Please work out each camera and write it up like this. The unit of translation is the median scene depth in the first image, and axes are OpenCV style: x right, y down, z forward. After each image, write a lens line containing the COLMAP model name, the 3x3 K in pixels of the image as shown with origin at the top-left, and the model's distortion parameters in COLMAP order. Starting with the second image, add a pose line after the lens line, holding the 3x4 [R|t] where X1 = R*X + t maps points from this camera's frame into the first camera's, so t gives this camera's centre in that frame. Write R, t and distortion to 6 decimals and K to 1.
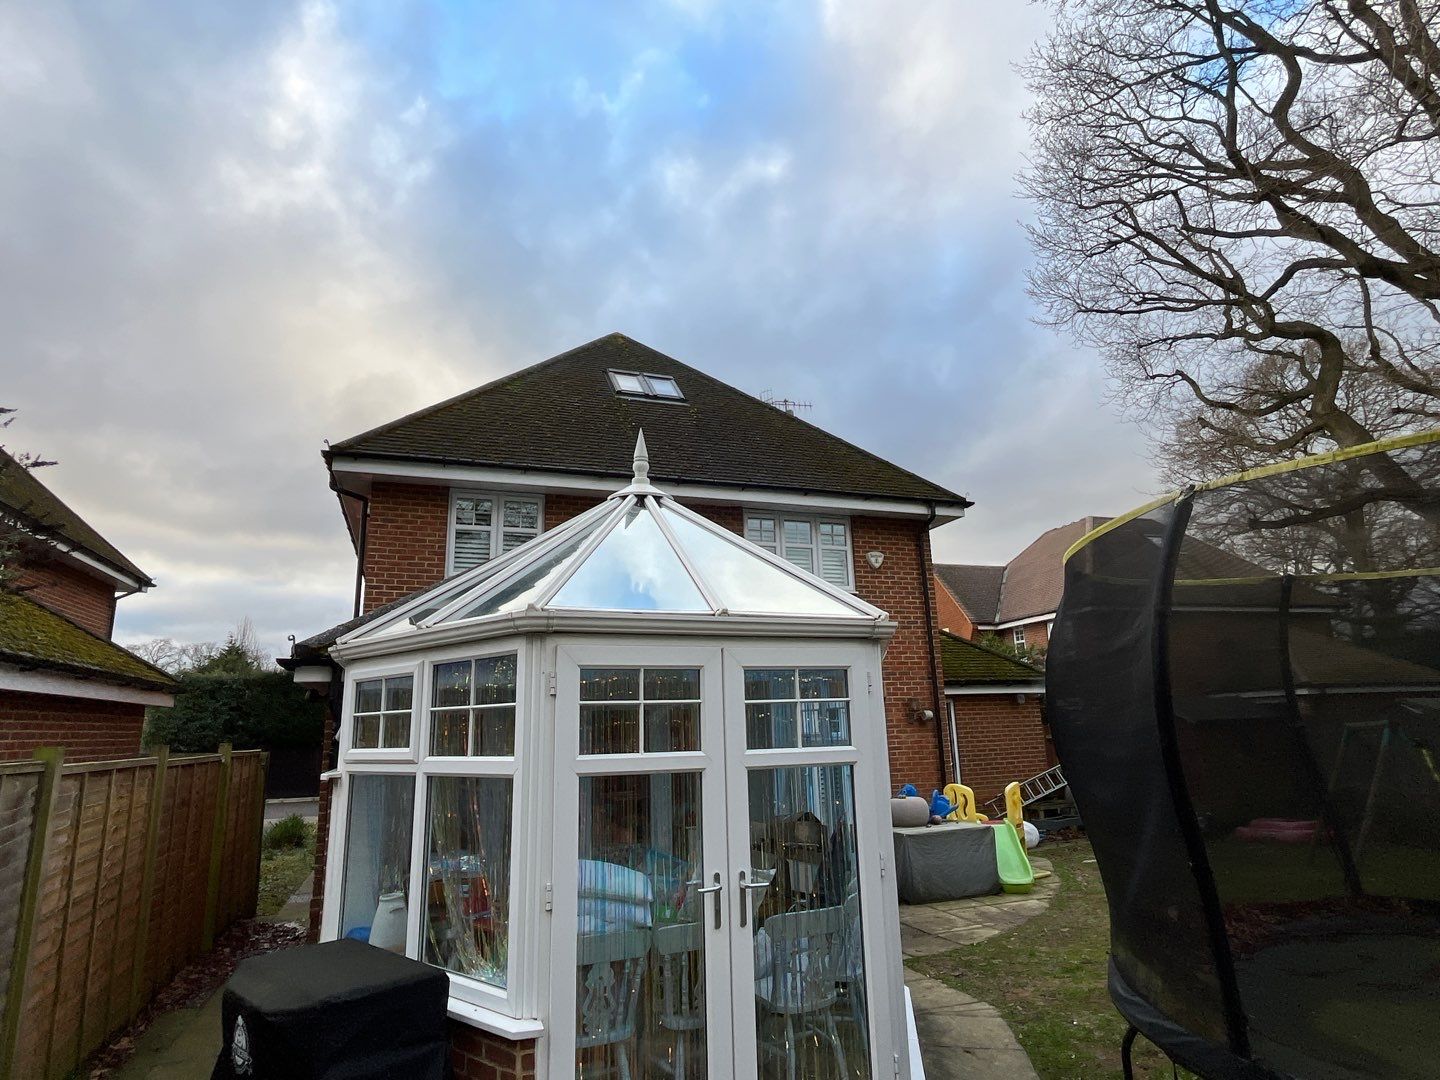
lens RADIAL K [[796.4, 0, 719.7], [0, 796.4, 538.6], [0, 0, 1]] dist [-0.004920, 0.001582]
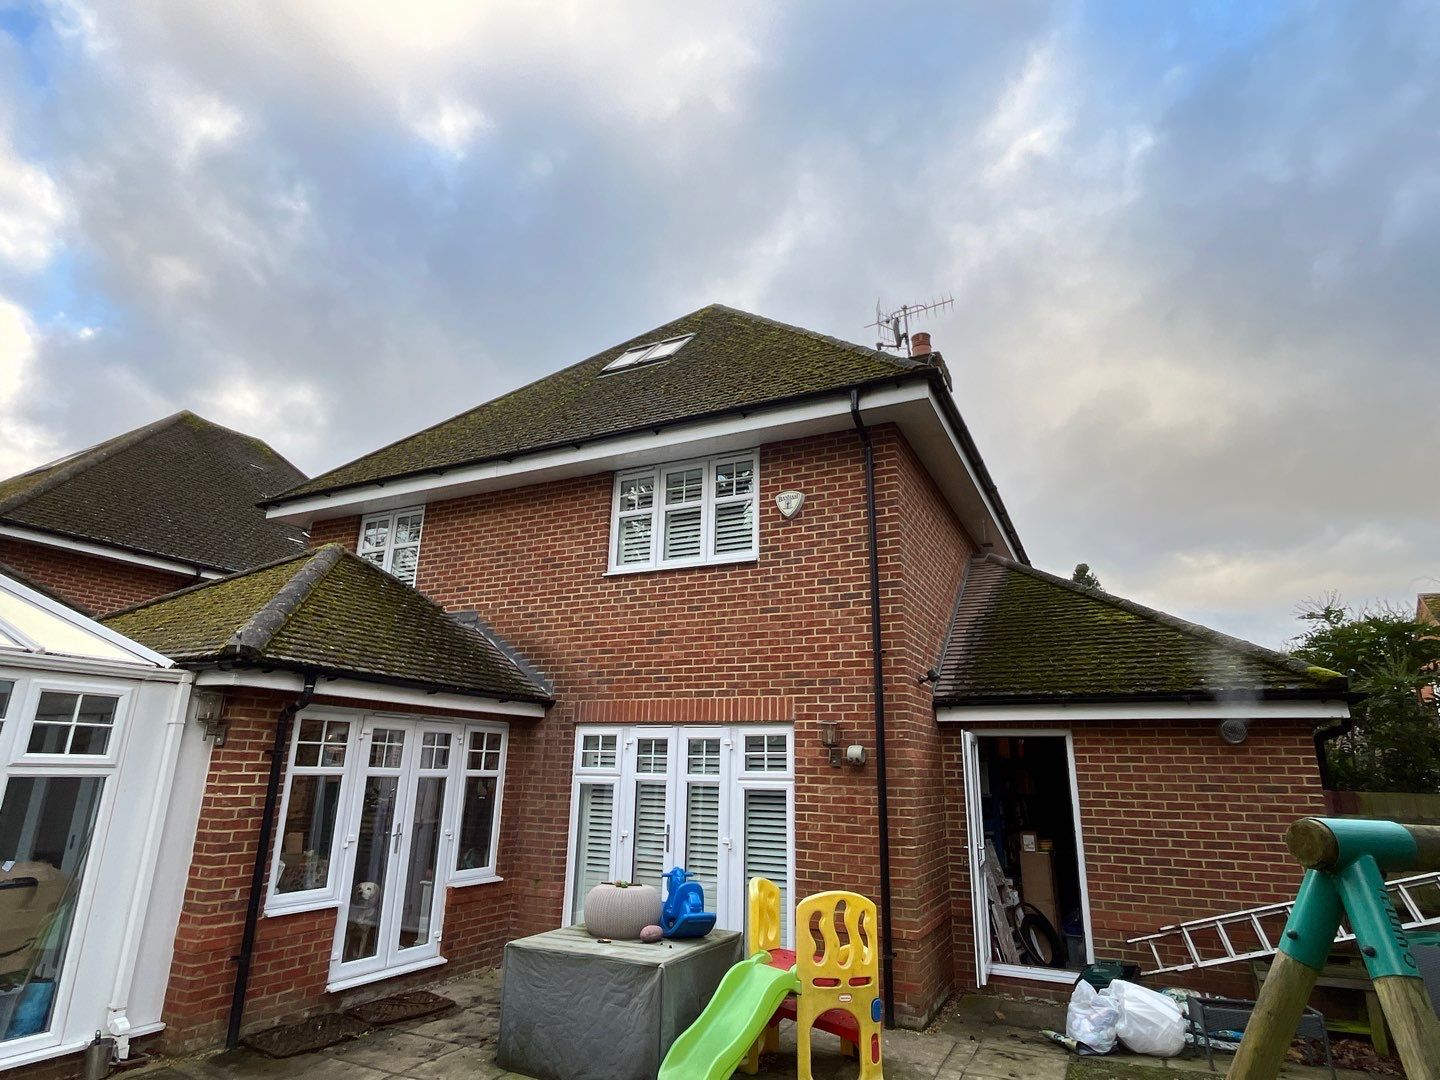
lens RADIAL K [[793.4, 0, 709.9], [0, 793.4, 536.8], [0, 0, 1]] dist [-0.037045, -0.000004]
pose [[0.681022, -0.167438, -0.712863, 1.628593], [0.119768, 0.985867, -0.117143, 0.323177], [0.722402, -0.005601, 0.691451, 1.407901]]
